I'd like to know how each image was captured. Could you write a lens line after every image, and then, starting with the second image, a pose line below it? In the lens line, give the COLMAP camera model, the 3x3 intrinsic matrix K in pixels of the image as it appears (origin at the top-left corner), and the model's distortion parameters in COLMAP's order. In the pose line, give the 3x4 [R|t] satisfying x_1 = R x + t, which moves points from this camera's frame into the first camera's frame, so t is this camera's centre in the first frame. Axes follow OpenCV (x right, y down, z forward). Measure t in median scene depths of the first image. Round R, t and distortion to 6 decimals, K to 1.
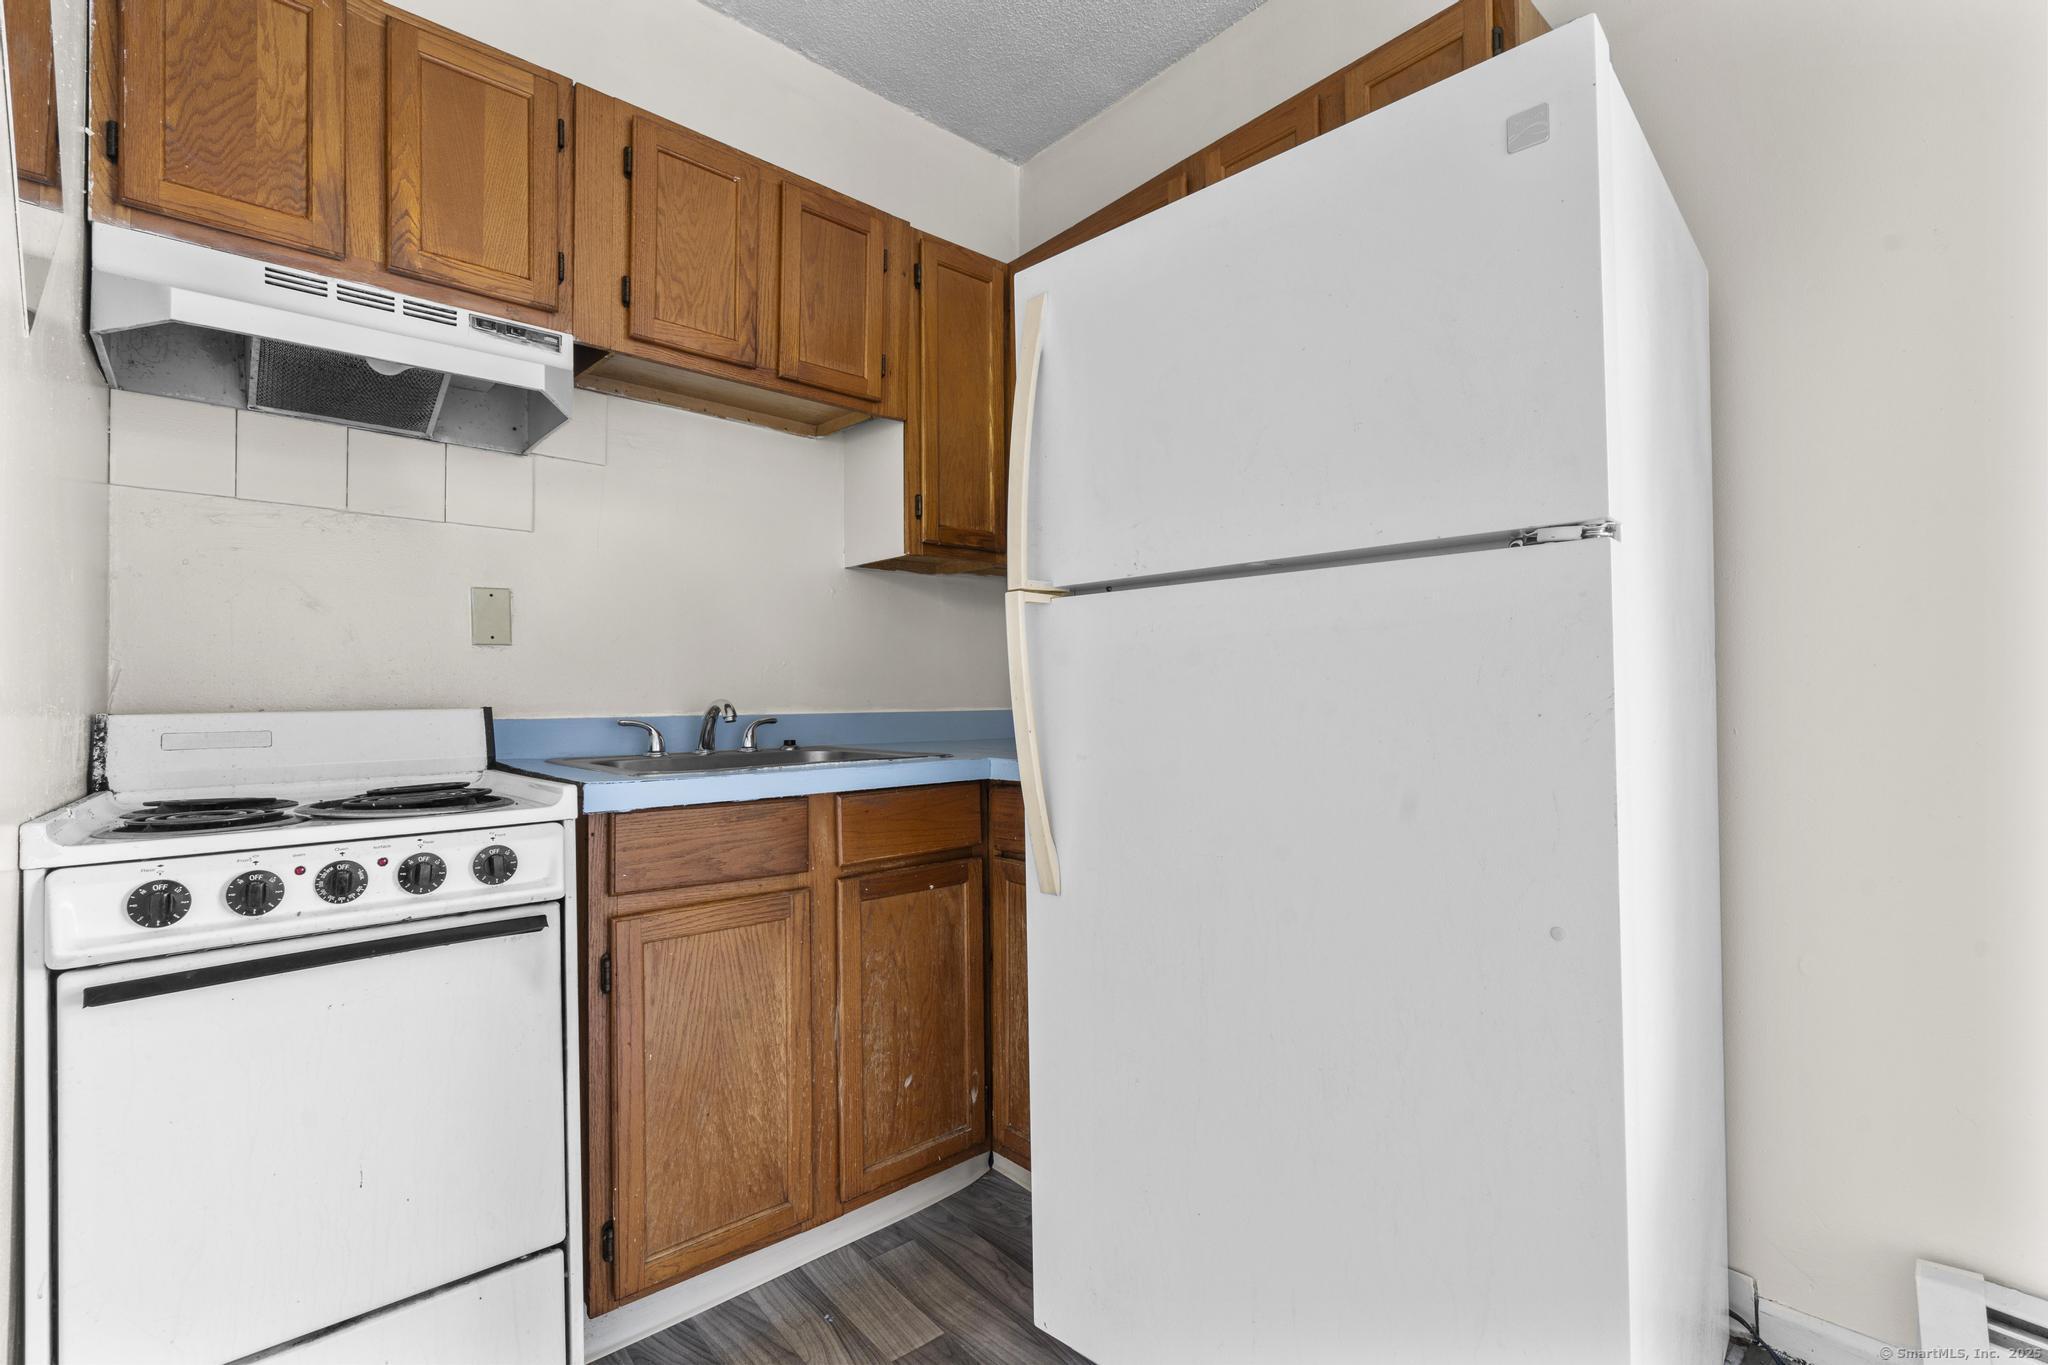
lens RADIAL K [[920.2, 0, 1023.3], [0, 920.2, 684.6], [0, 0, 1]] dist [-0.007729, 0.004048]
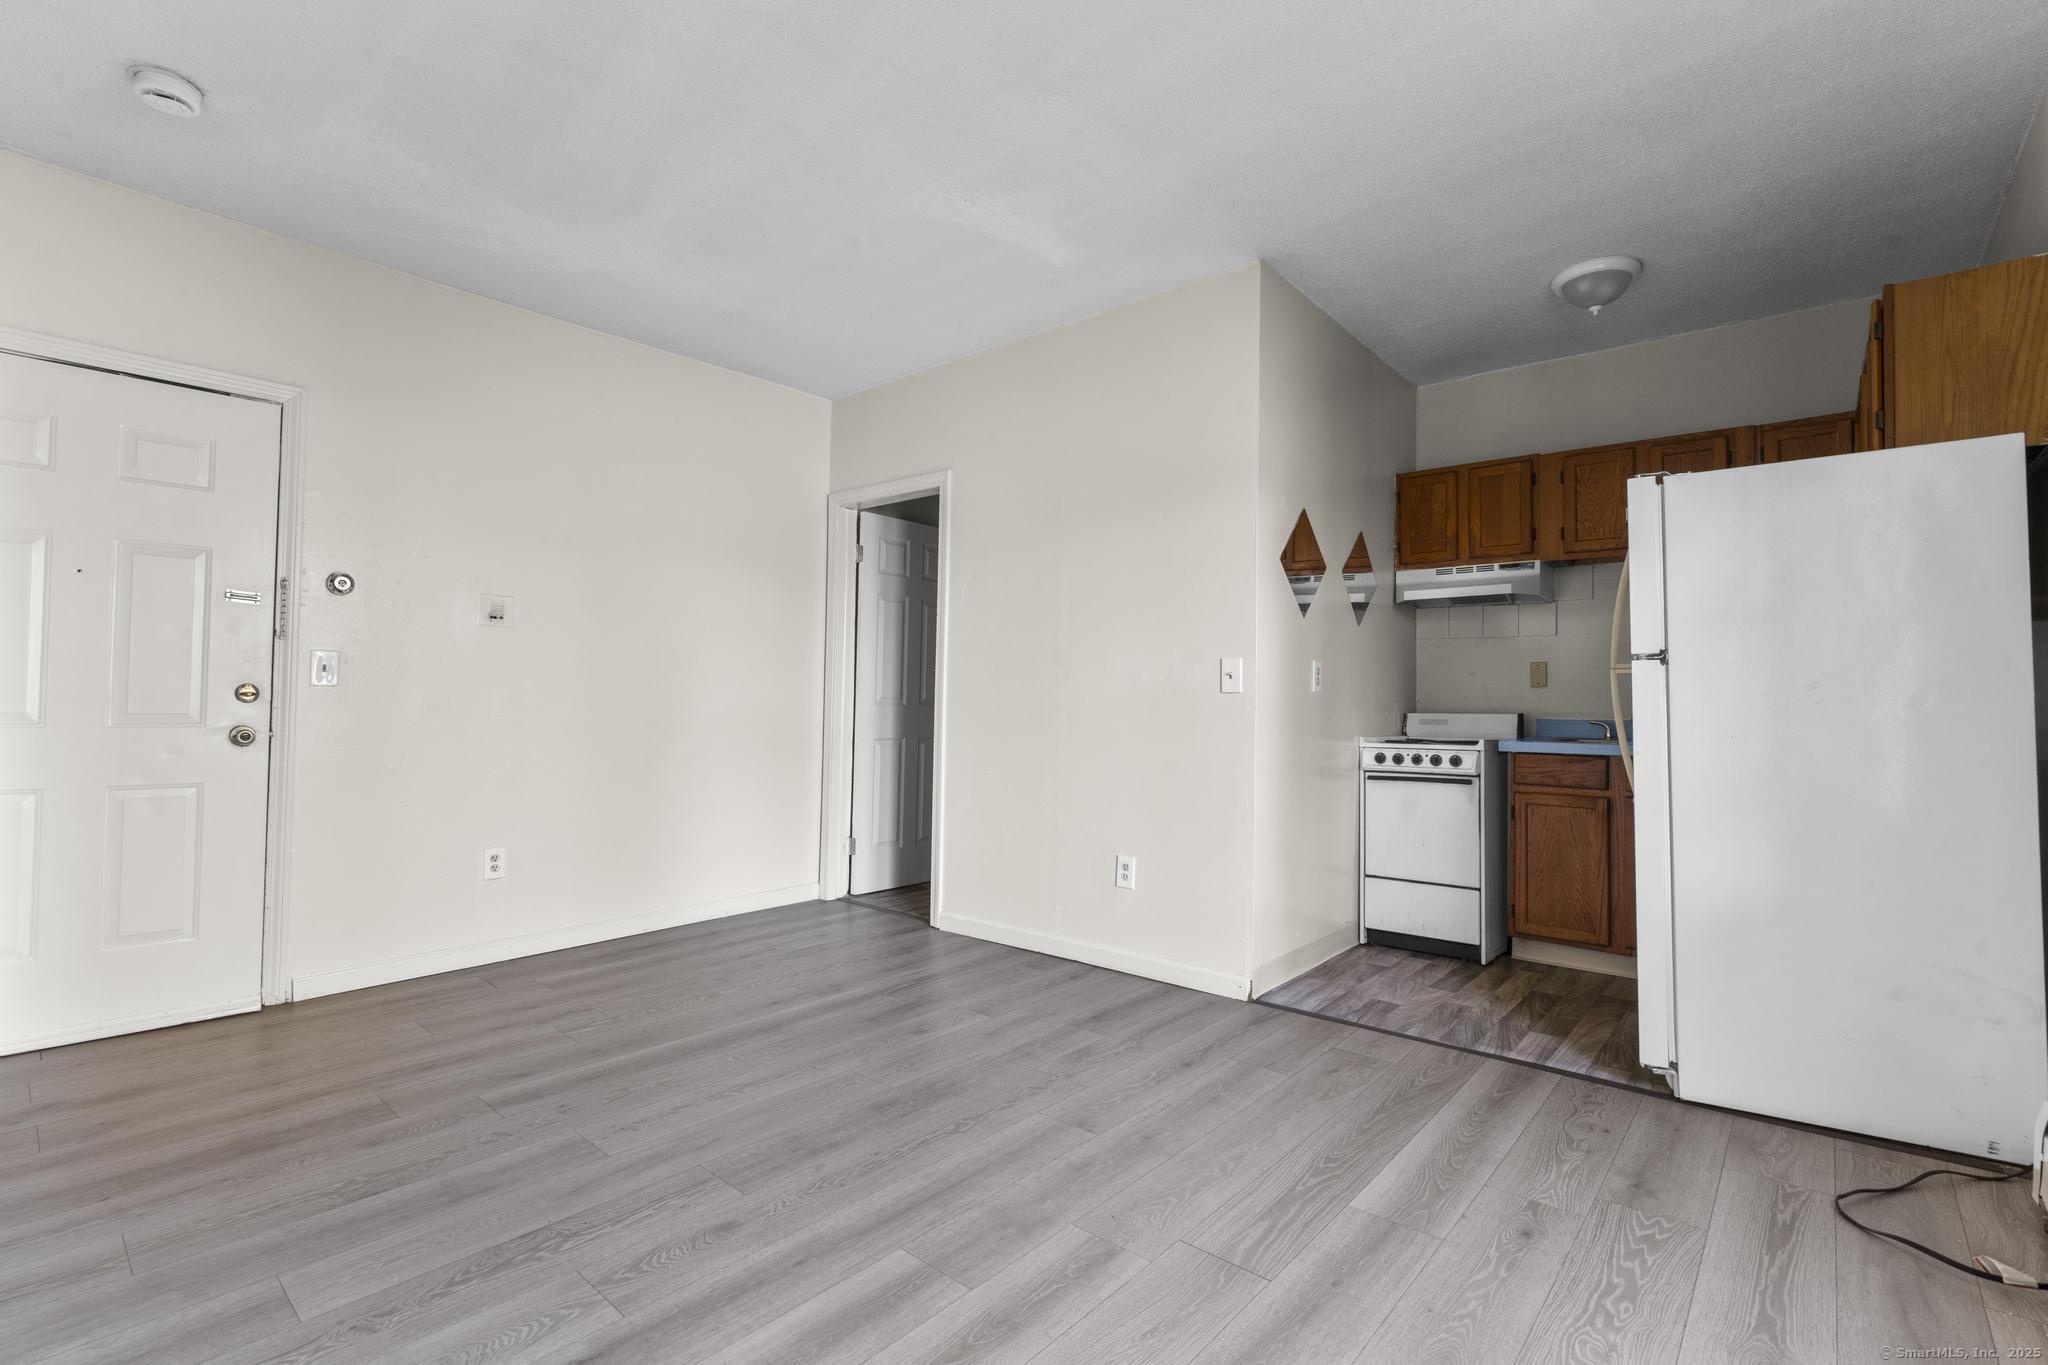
lens RADIAL K [[920.2, 0, 1023.3], [0, 920.2, 684.6], [0, 0, 1]] dist [-0.007729, 0.004048]
pose [[0.141987, -0.009729, -0.989821, 1.821228], [0.003929, 0.999949, -0.009265, -0.038031], [0.989861, -0.002573, 0.142018, -0.734395]]
